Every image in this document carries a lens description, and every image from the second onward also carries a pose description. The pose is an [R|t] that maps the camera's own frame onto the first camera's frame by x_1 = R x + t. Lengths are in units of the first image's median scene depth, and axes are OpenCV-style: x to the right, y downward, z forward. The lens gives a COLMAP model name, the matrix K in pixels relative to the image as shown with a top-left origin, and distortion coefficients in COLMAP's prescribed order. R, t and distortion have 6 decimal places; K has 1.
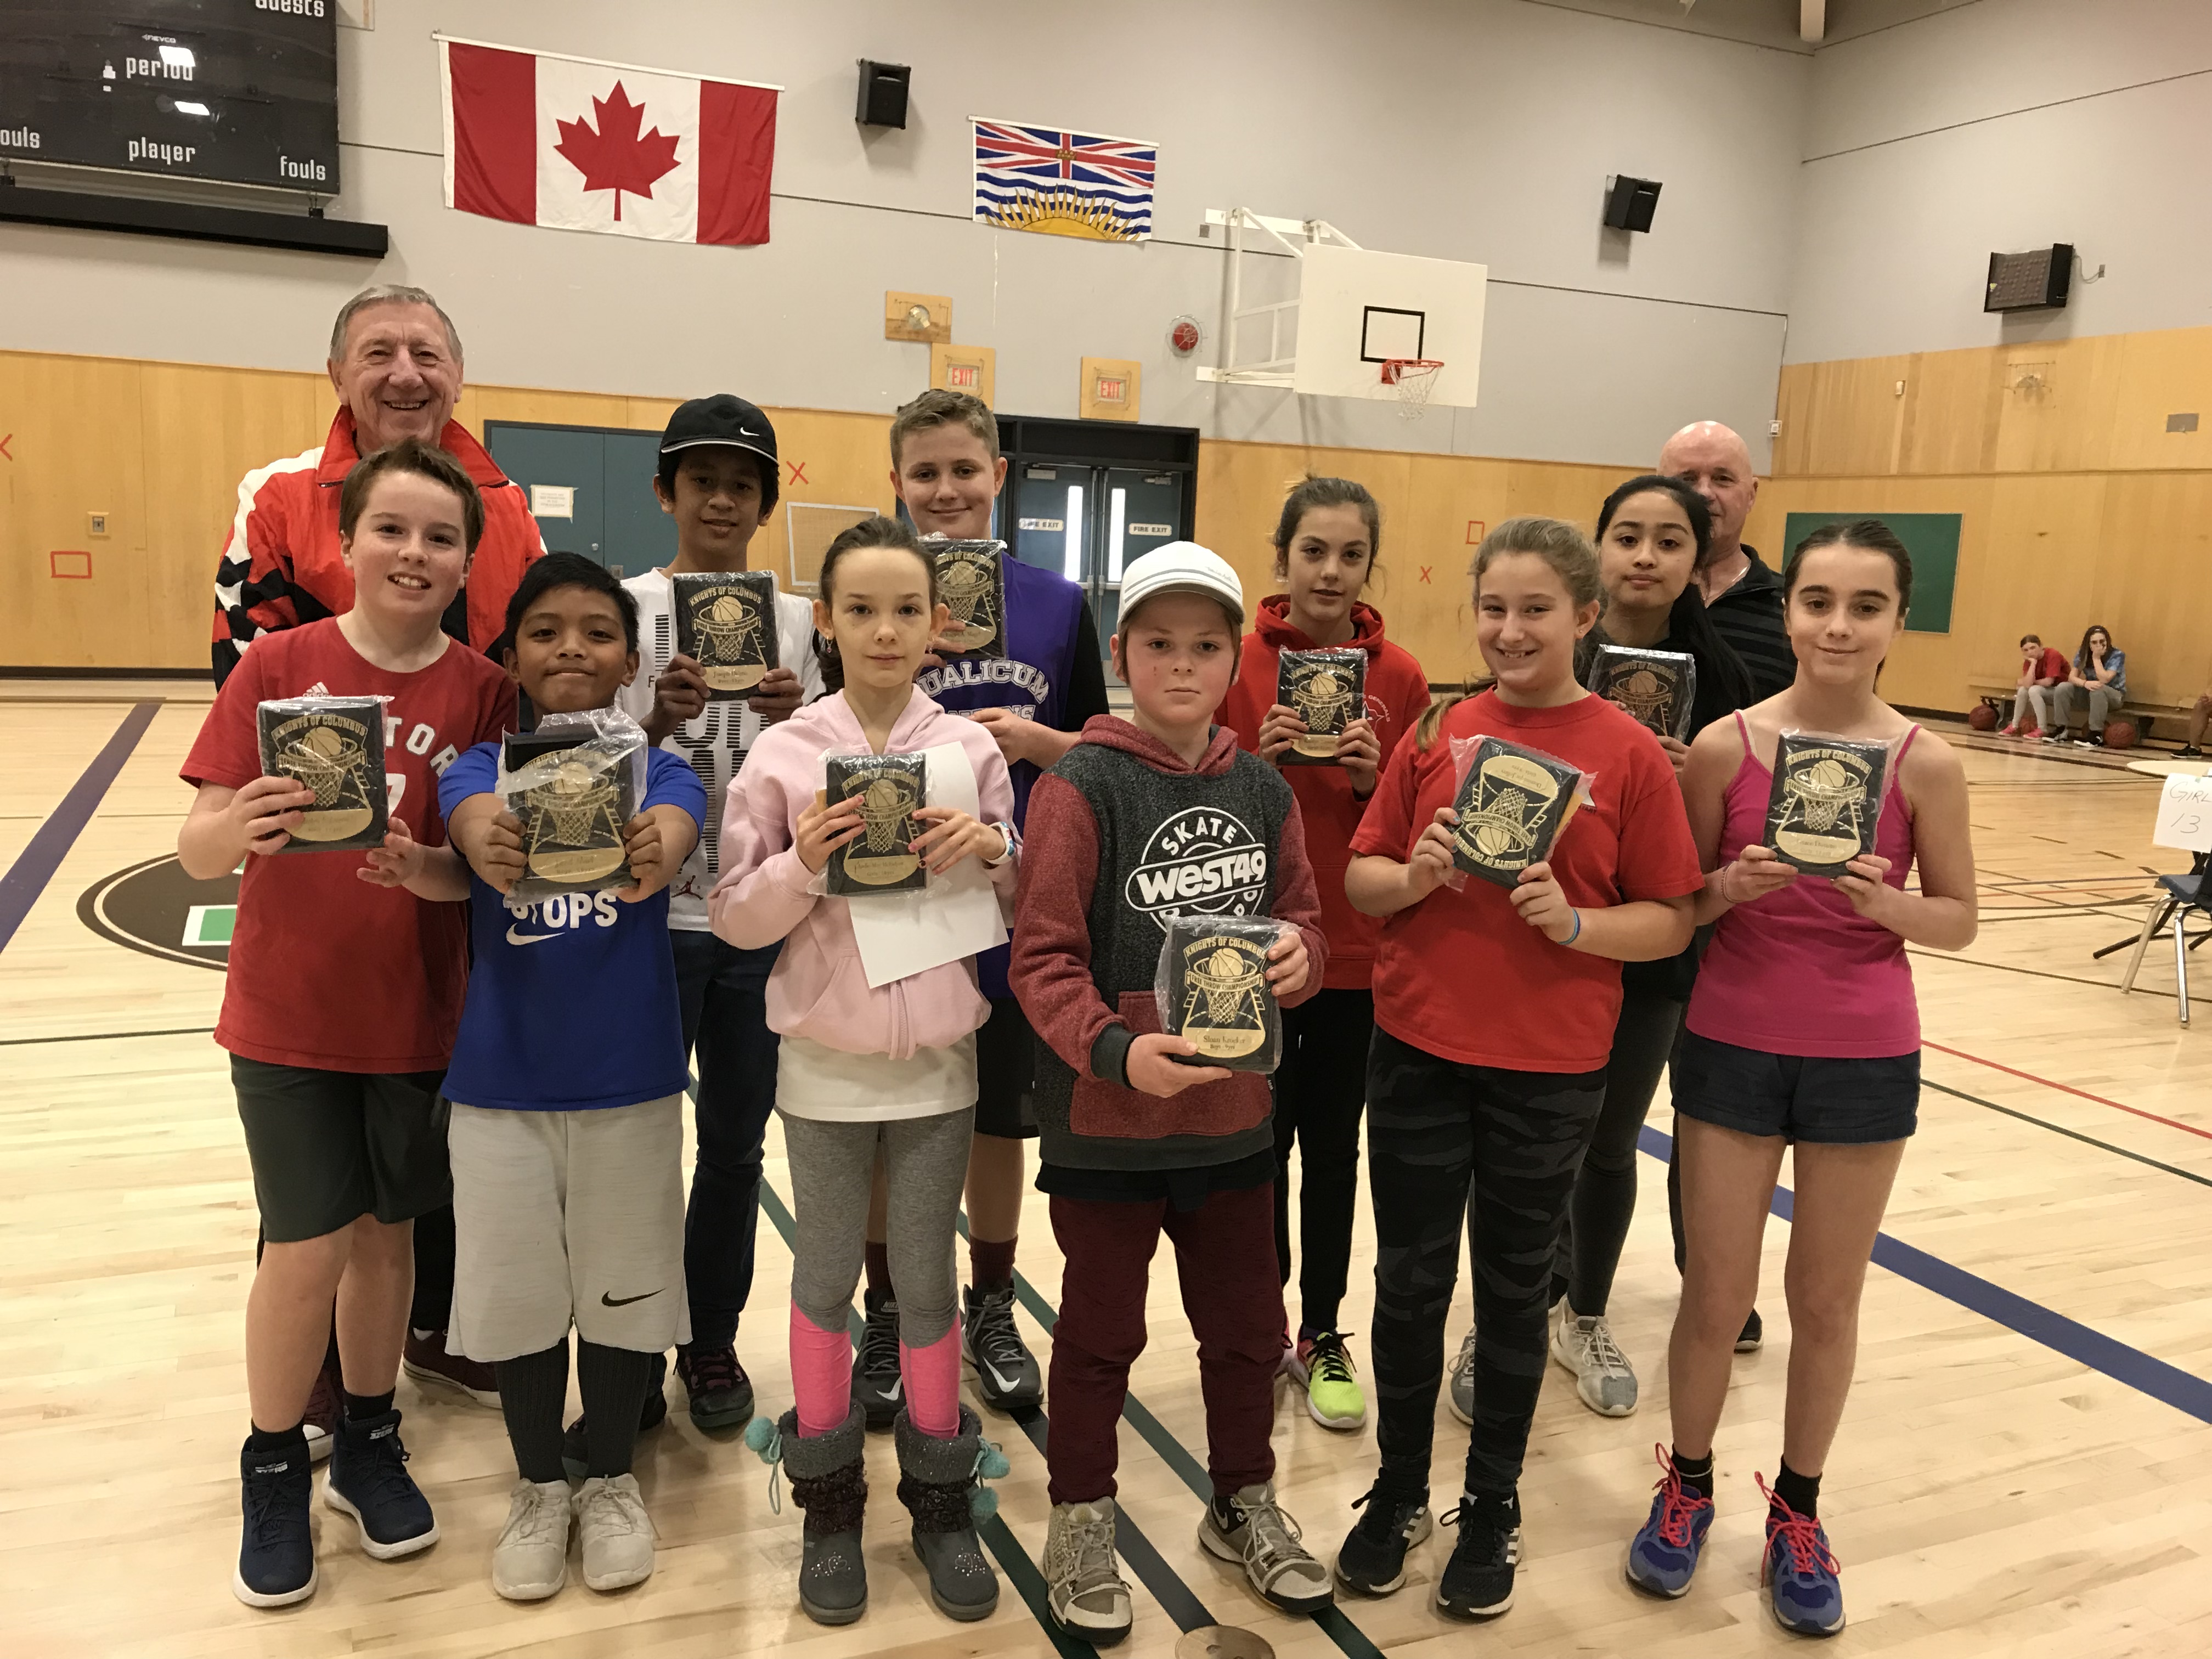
lens RADIAL K [[1815.4, 0, 1106.0], [0, 1815.4, 829.5], [0, 0, 1]] dist [-0.005690, -0.004617]
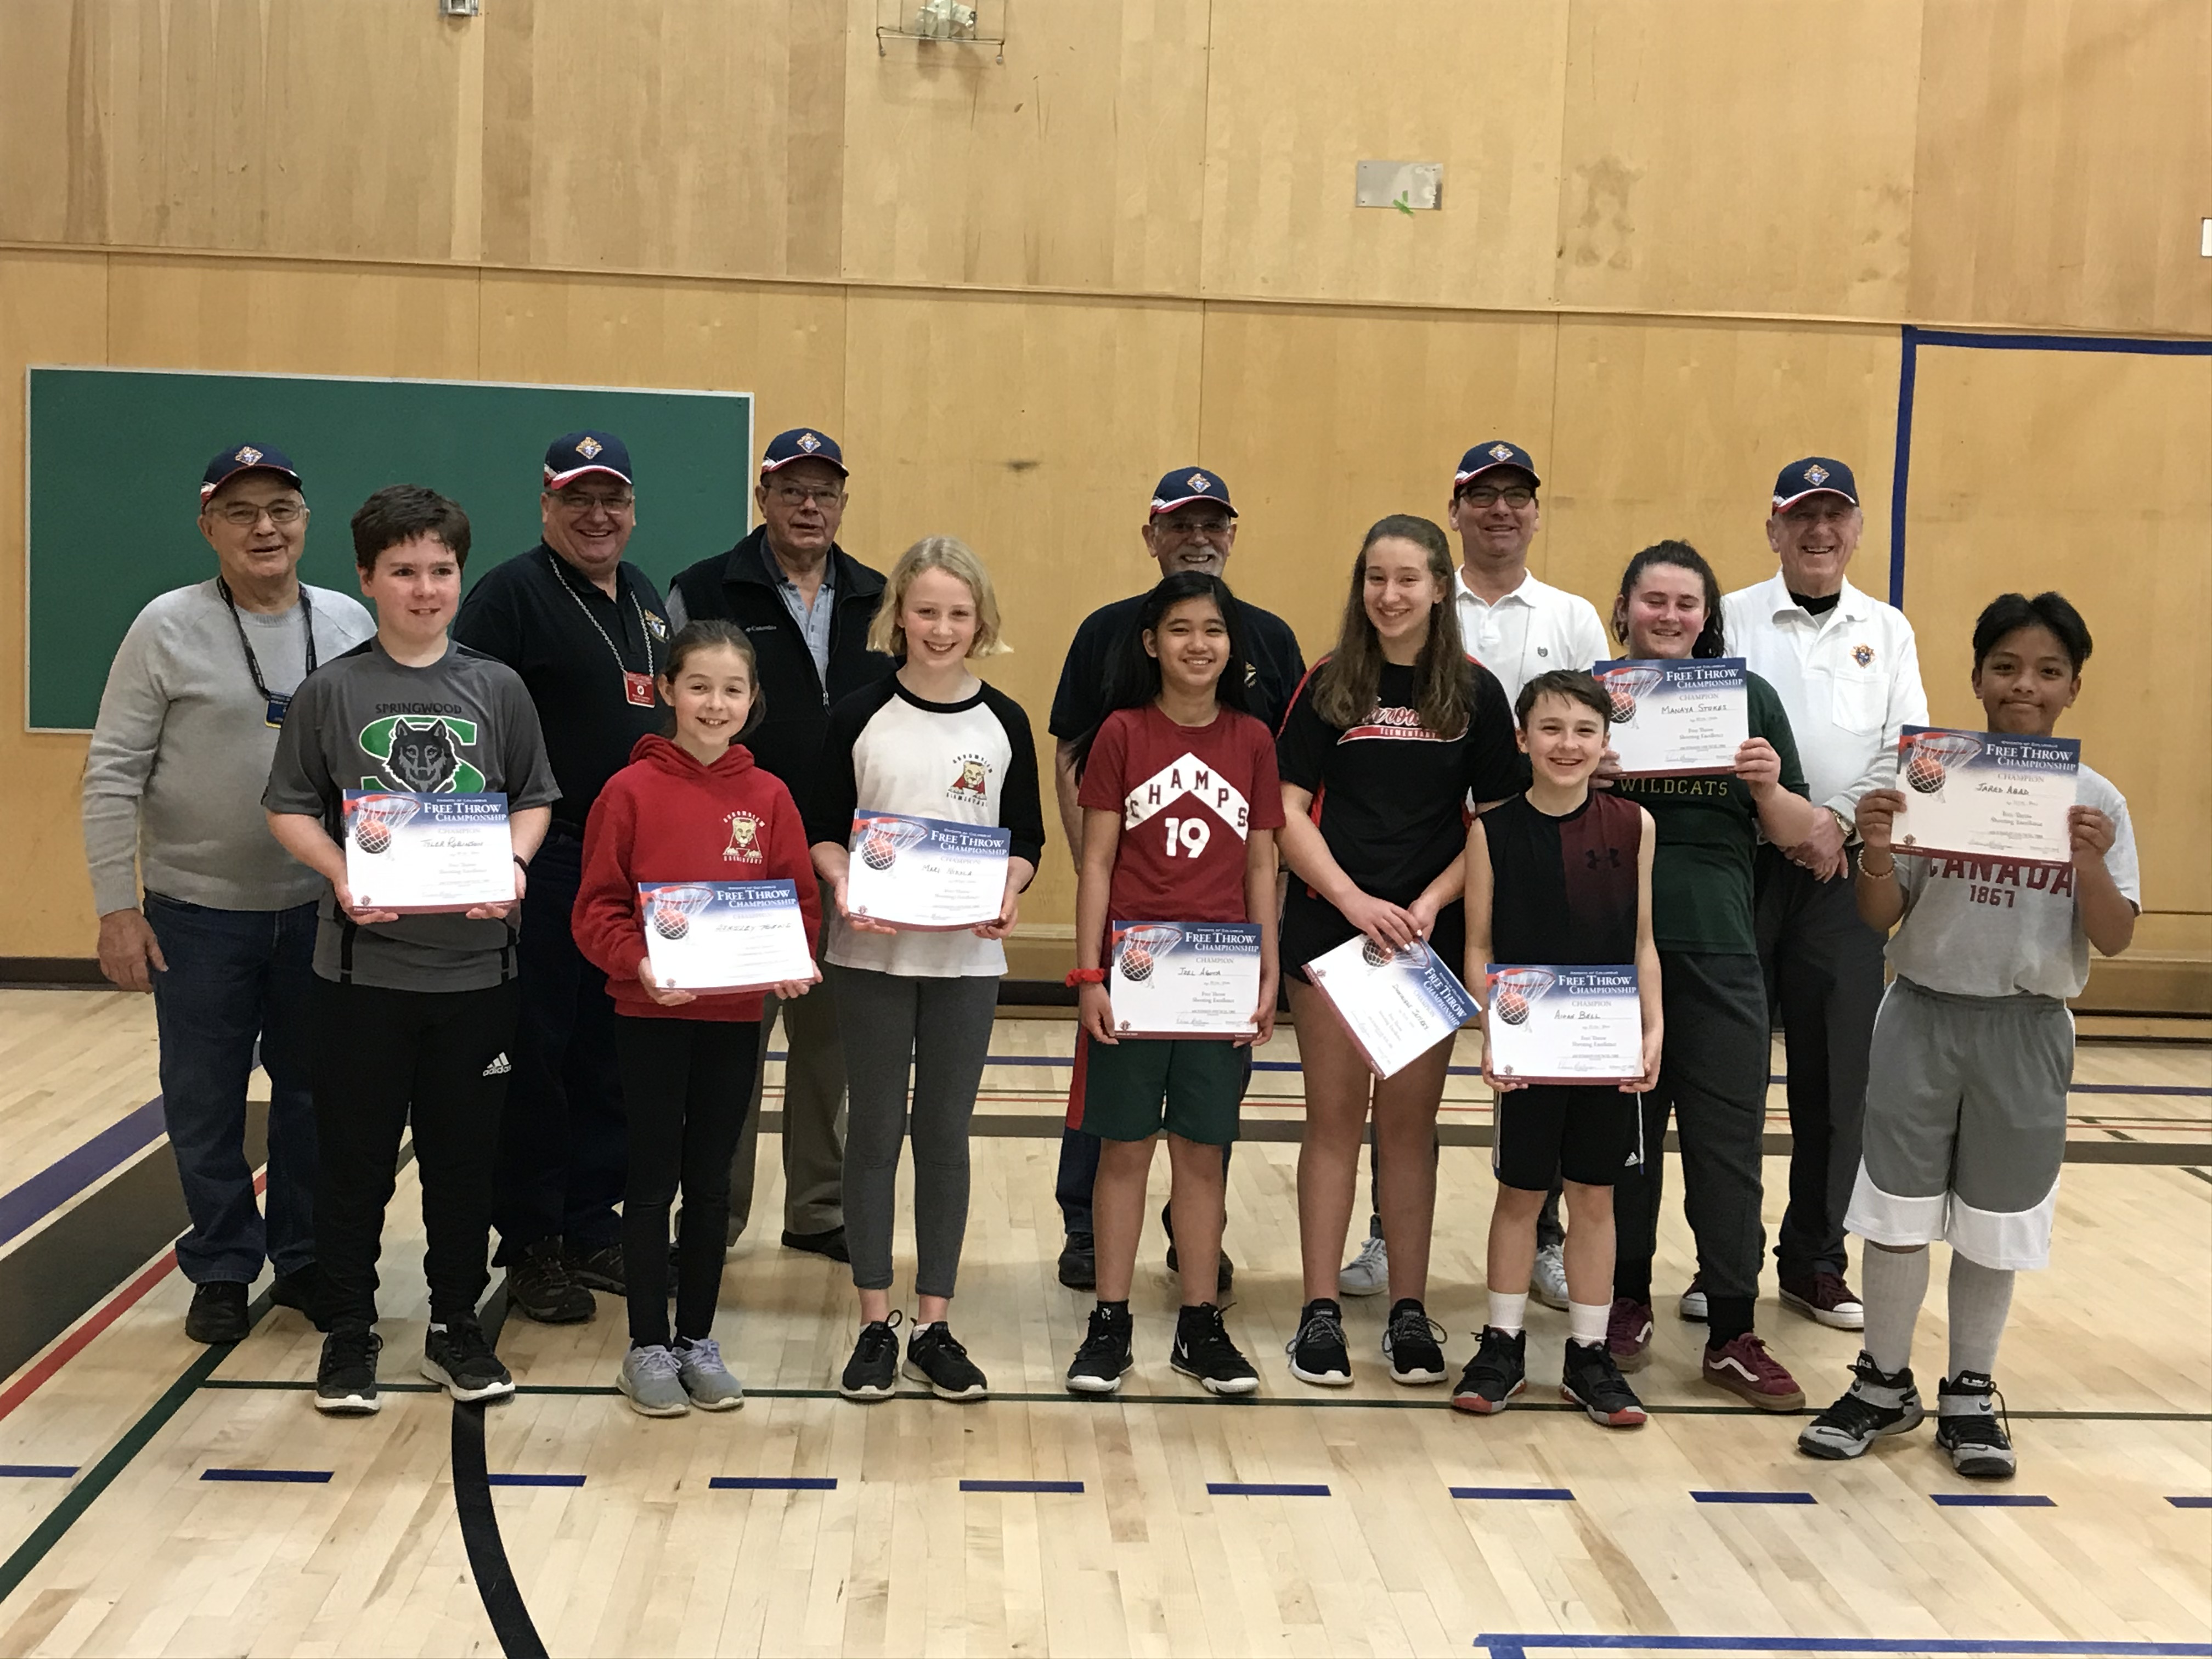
lens RADIAL K [[2774.8, 0, 1106.0], [0, 2774.8, 829.5], [0, 0, 1]] dist [-0.002547, -0.004448]
pose [[0.354527, -0.112762, 0.928222, 0.014607], [0.125469, 0.989461, 0.072279, -0.127074], [-0.926590, 0.090838, 0.364938, 0.774291]]
